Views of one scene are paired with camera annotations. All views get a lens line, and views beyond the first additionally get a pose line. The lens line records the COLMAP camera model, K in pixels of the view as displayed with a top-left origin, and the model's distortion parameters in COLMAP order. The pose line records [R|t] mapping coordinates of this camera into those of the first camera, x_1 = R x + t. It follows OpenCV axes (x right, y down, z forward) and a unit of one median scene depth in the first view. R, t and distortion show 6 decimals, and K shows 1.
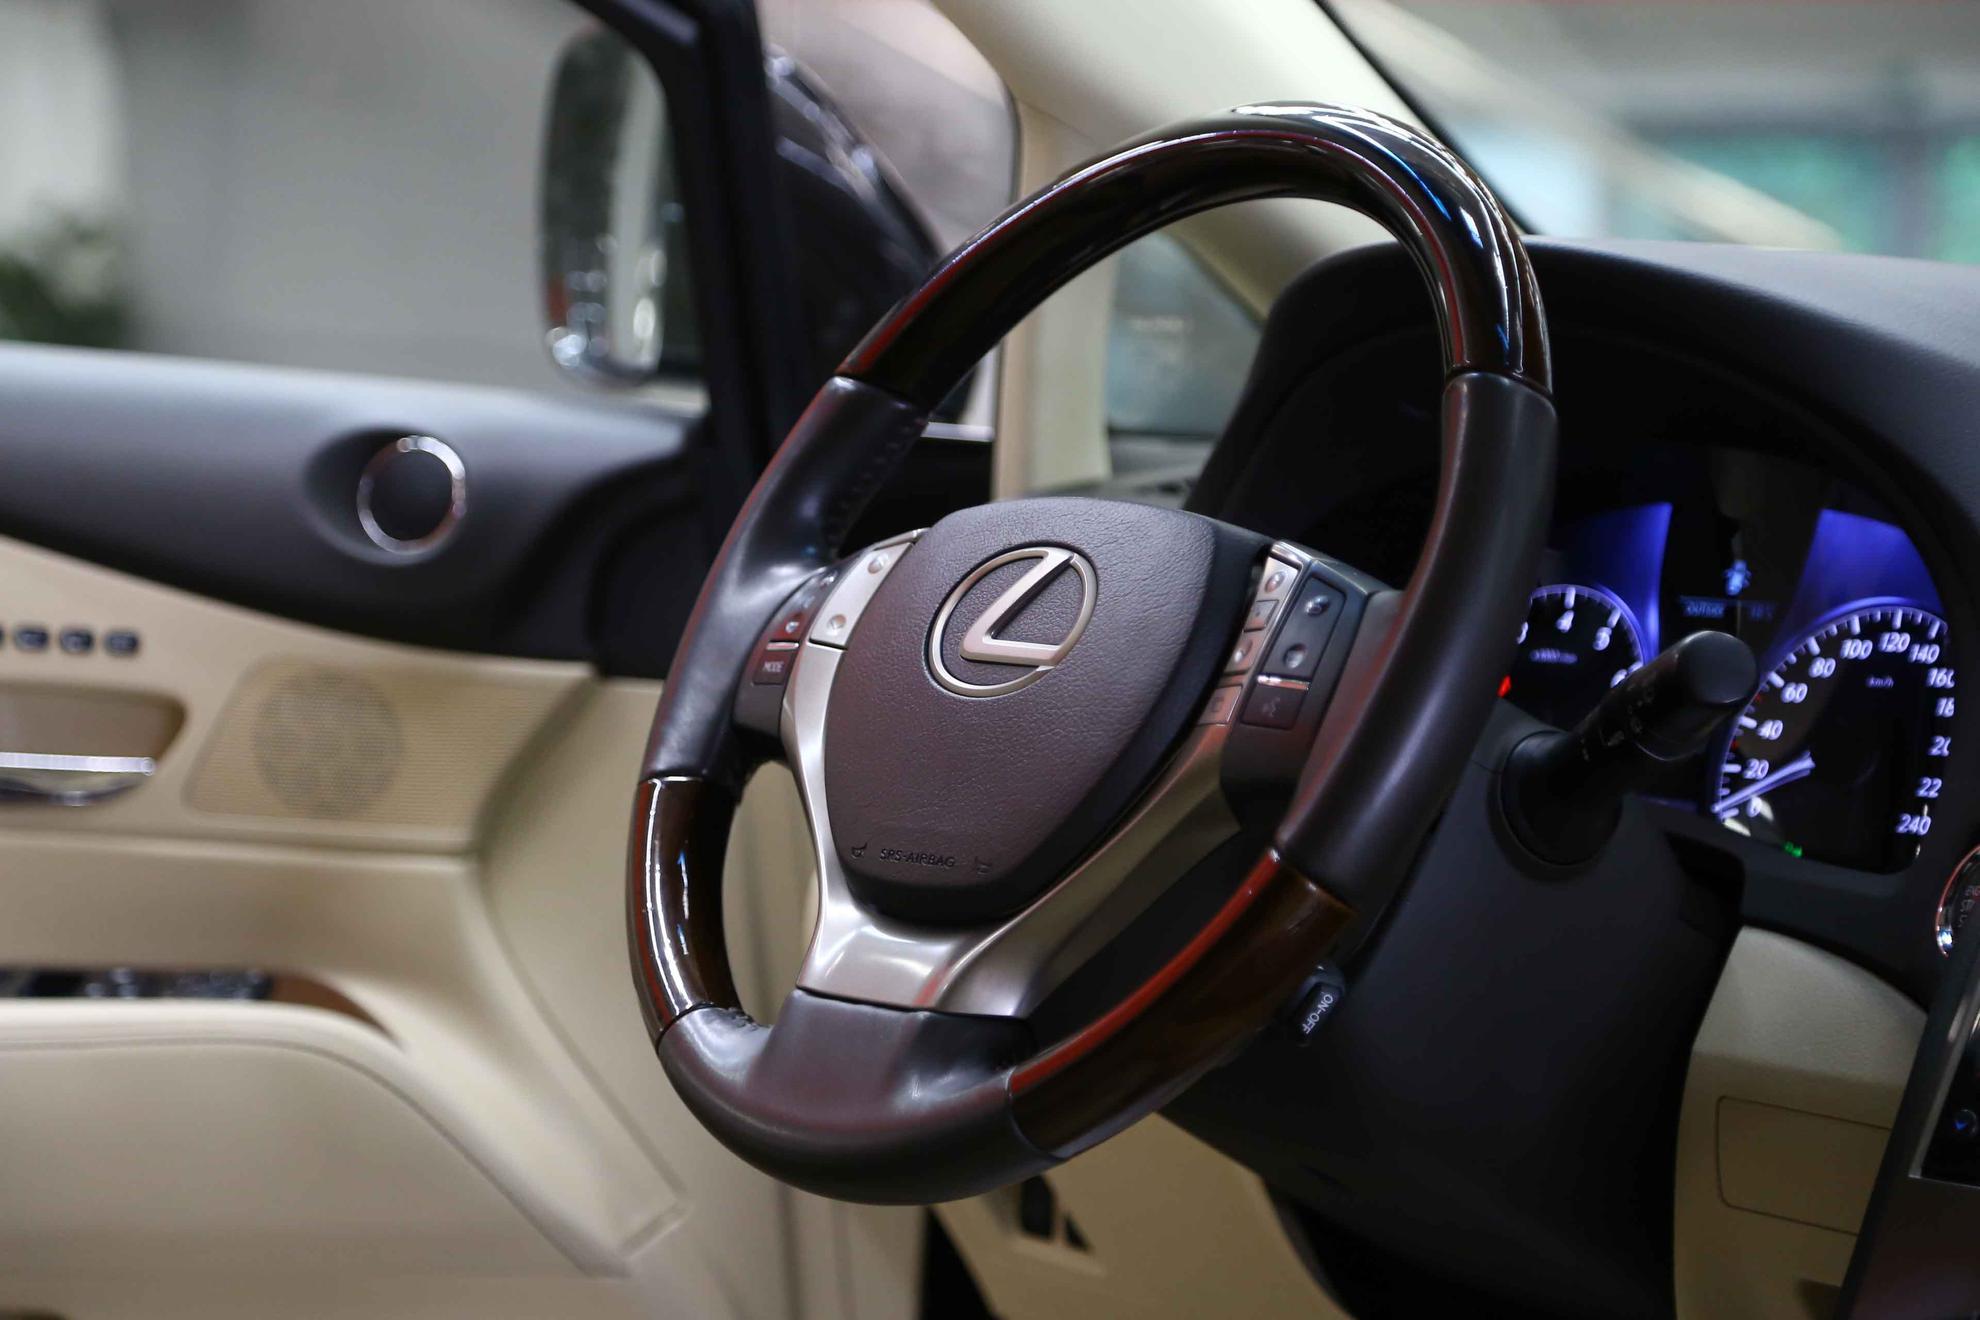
lens RADIAL K [[4827.6, 0, 975.1], [0, 4827.6, 661.9], [0, 0, 1]] dist [0.404565, 0.000000]
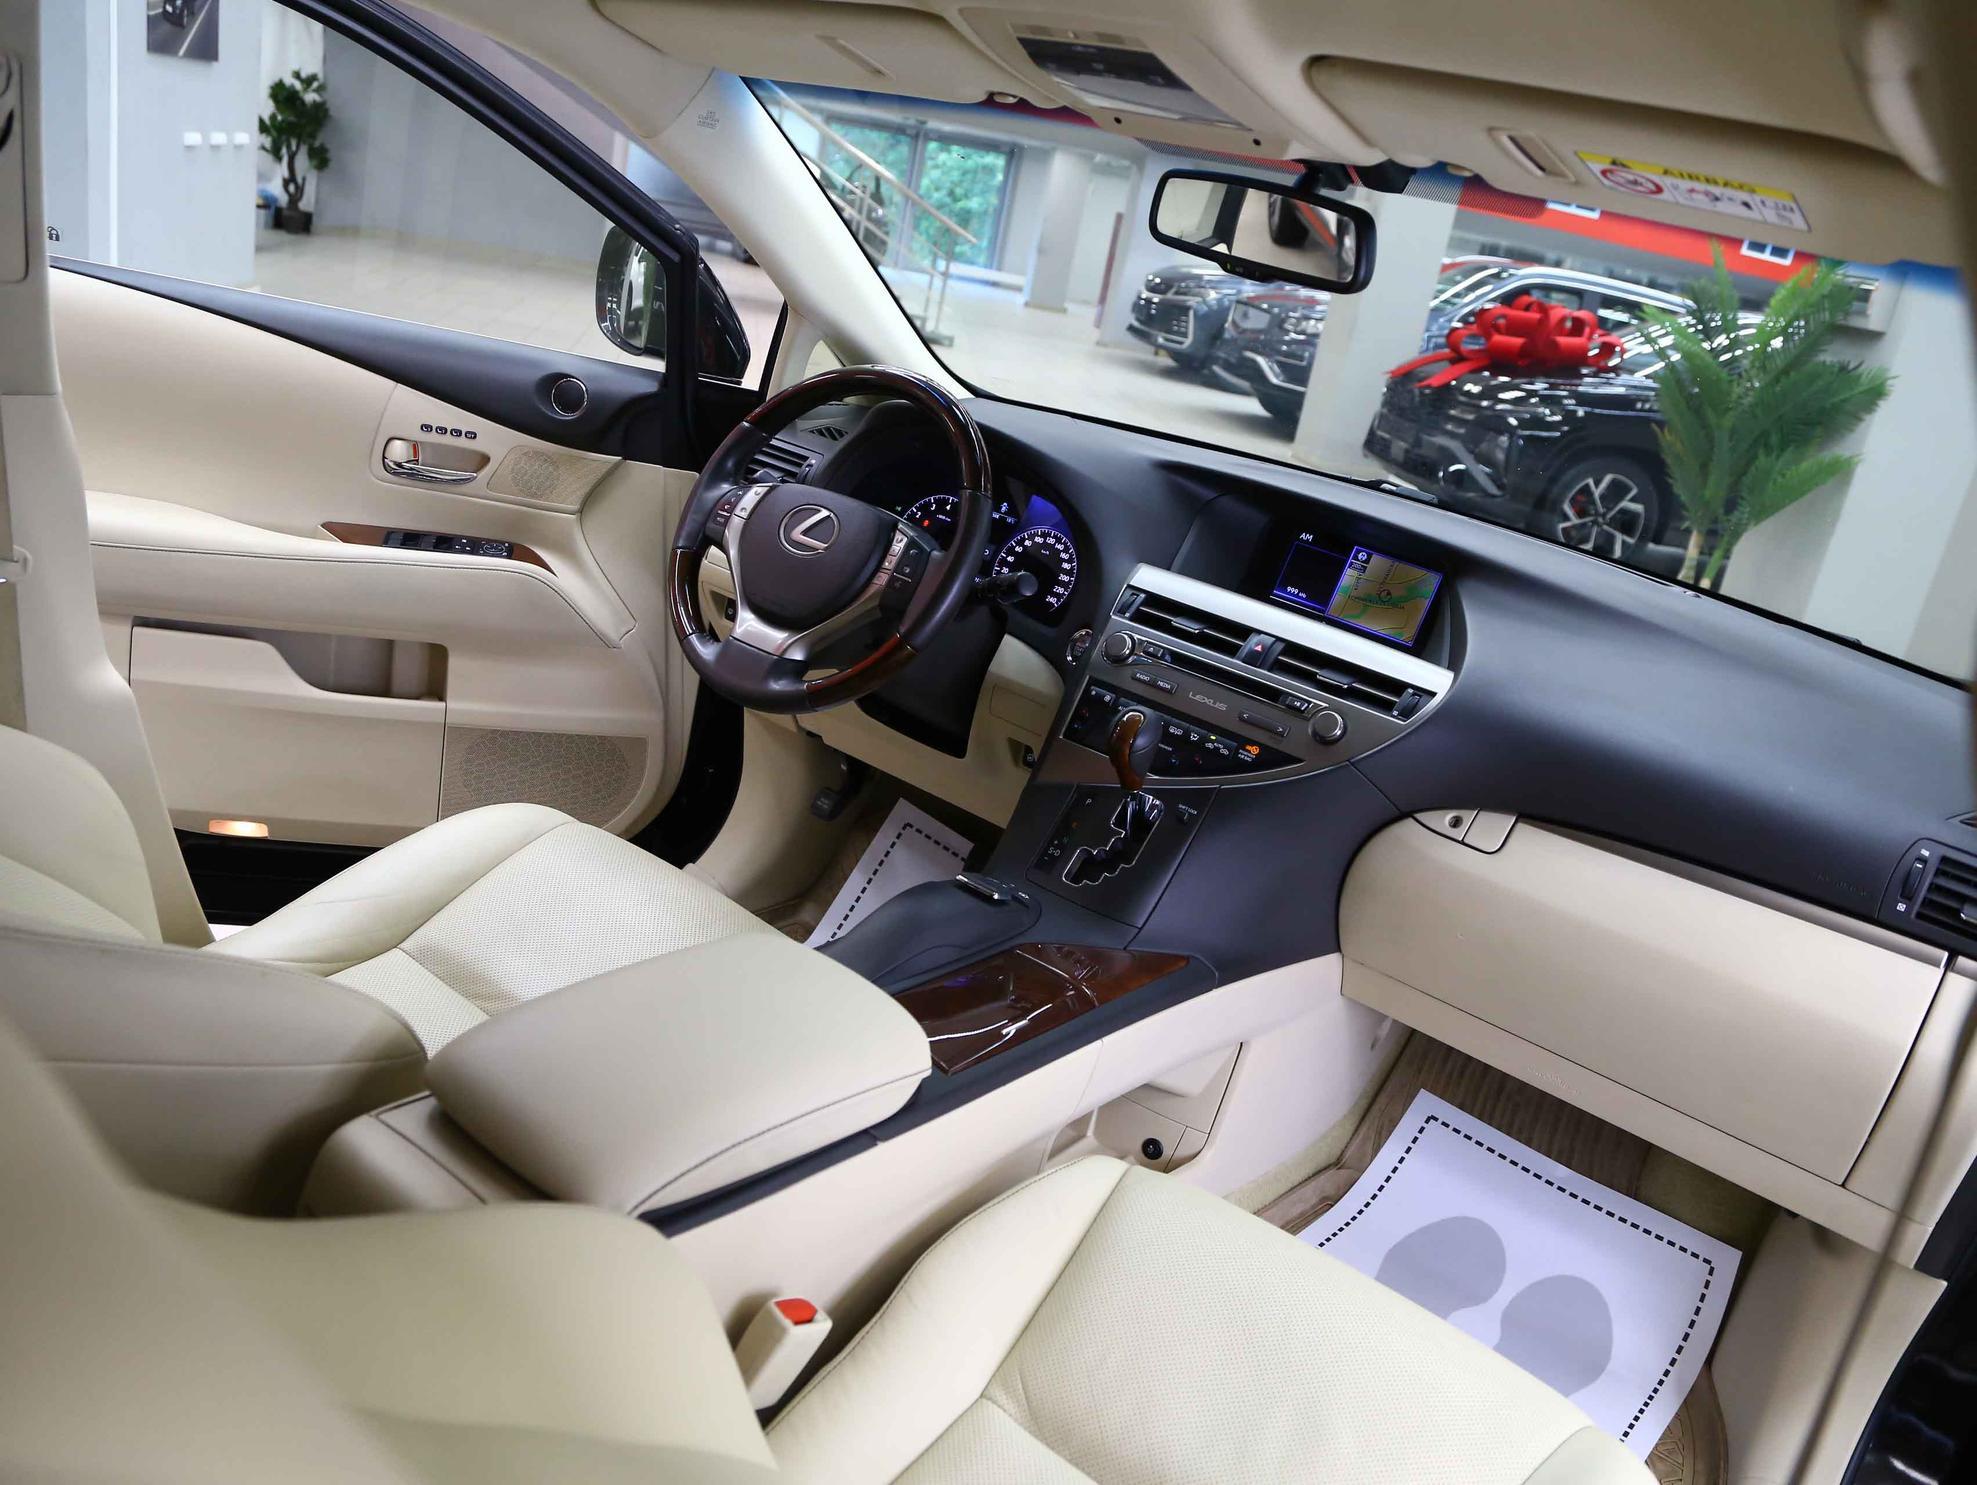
lens RADIAL K [[1508.4, 0, 986.4], [0, 1508.4, 760.0], [0, 0, 1]] dist [-0.132894, 0.048163]
pose [[0.957775, 0.060754, 0.281025, -0.138317], [-0.146152, 0.944597, 0.293898, -0.160463], [-0.247600, -0.322560, 0.913591, 0.011570]]
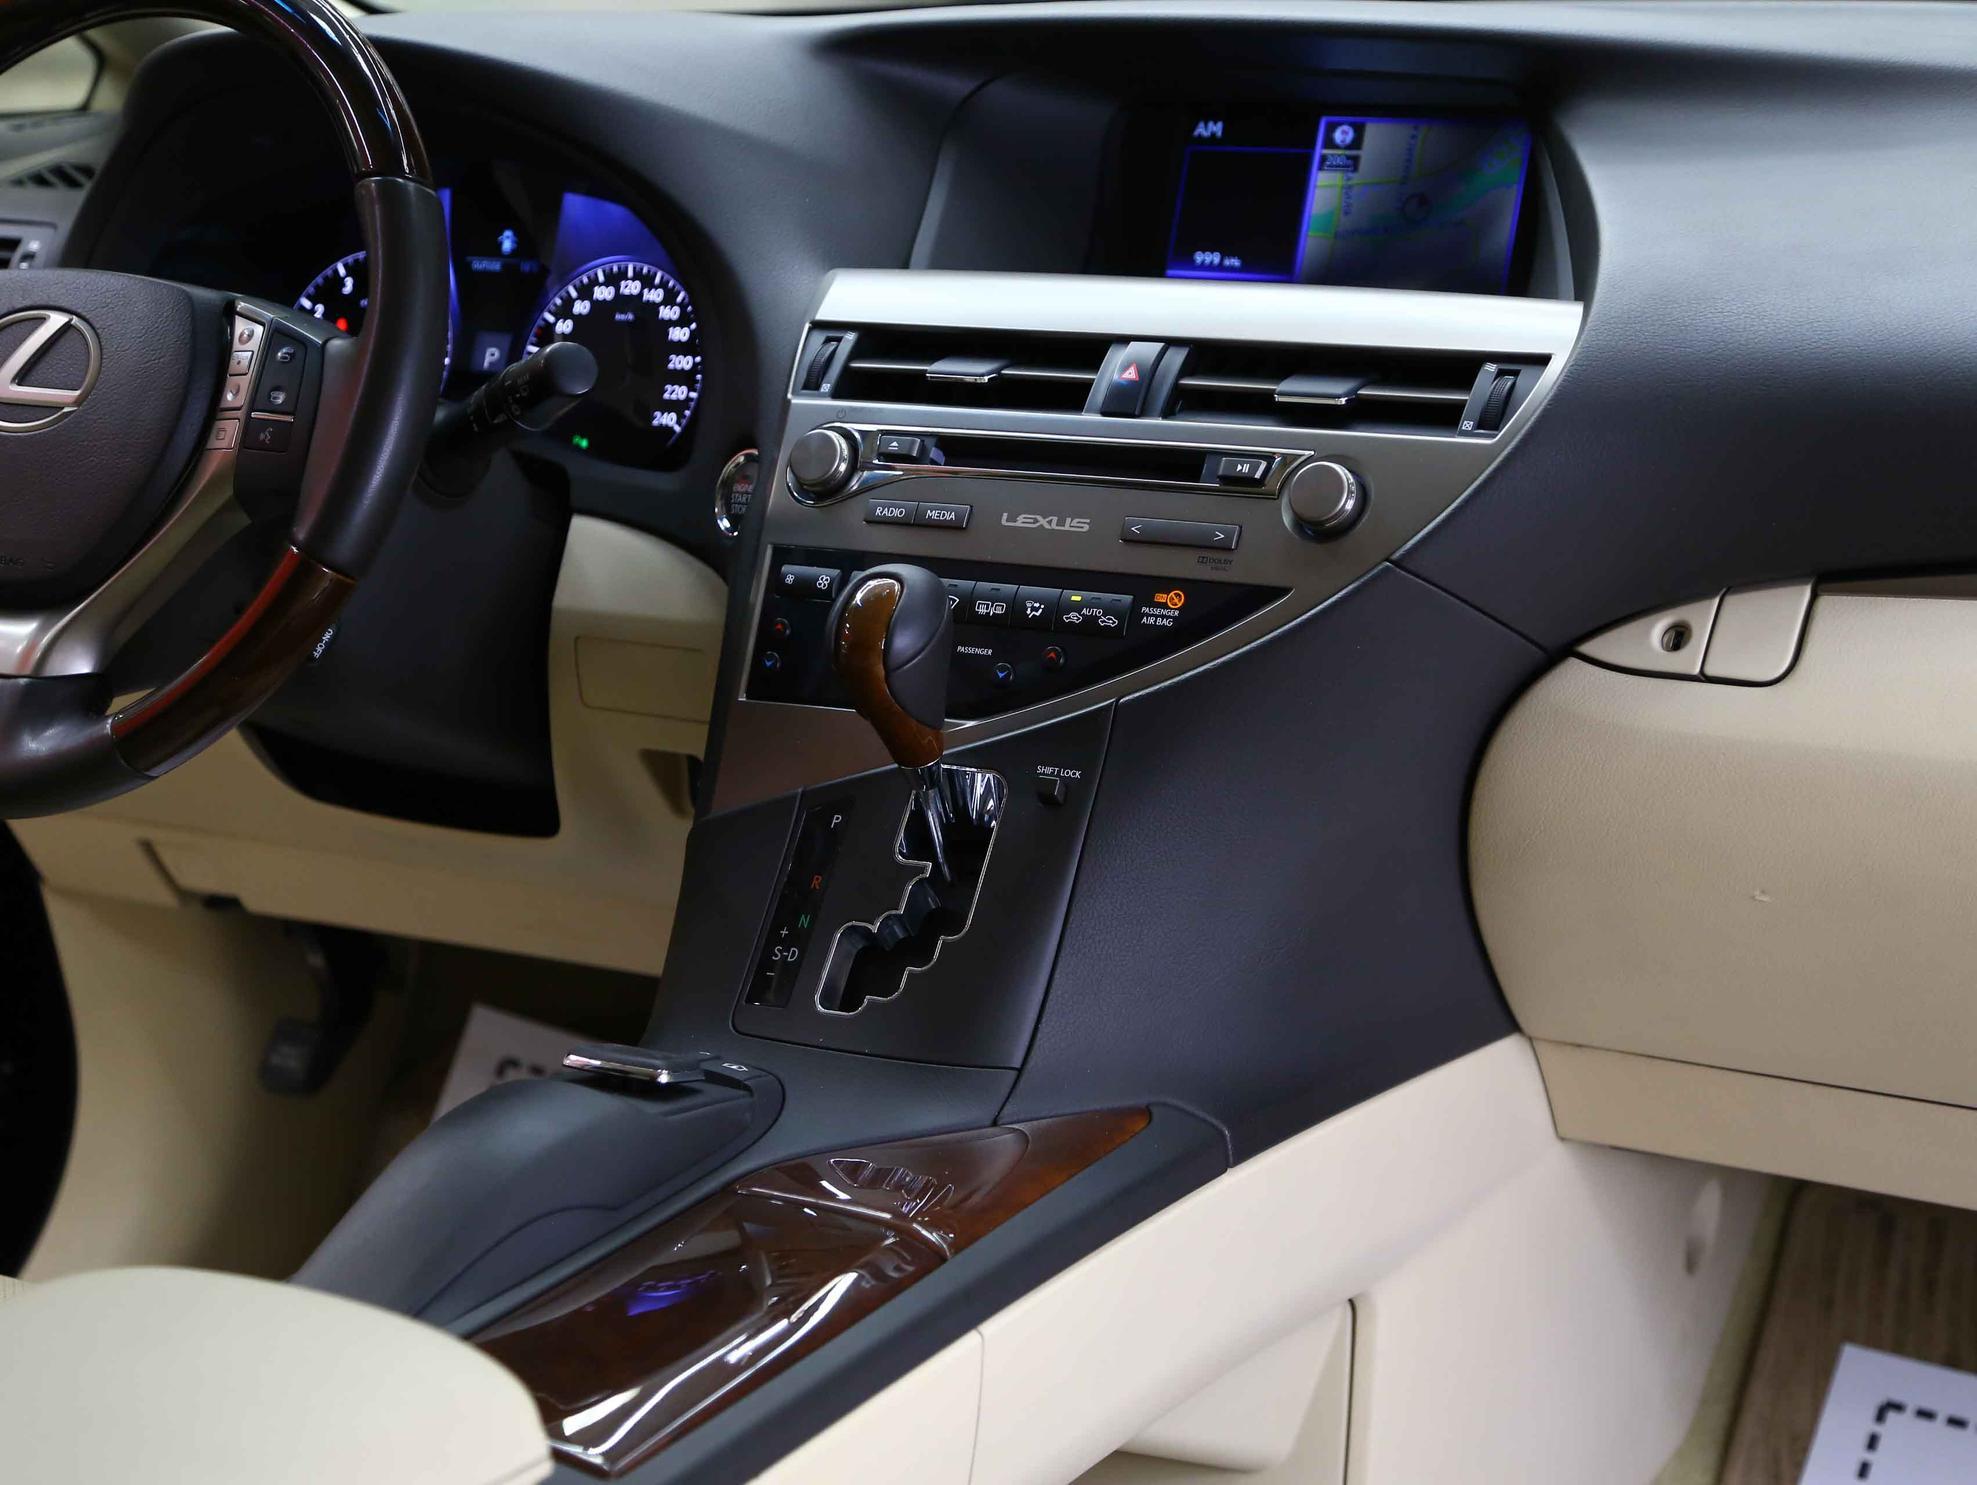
lens RADIAL K [[3566.6, 0, 986.7], [0, 3566.6, 768.1], [0, 0, 1]] dist [0.164476, 0.000000]
pose [[0.925991, -0.160645, 0.341662, -0.098045], [0.083395, 0.969638, 0.229888, -0.100739], [-0.368219, -0.184381, 0.911273, -0.024611]]
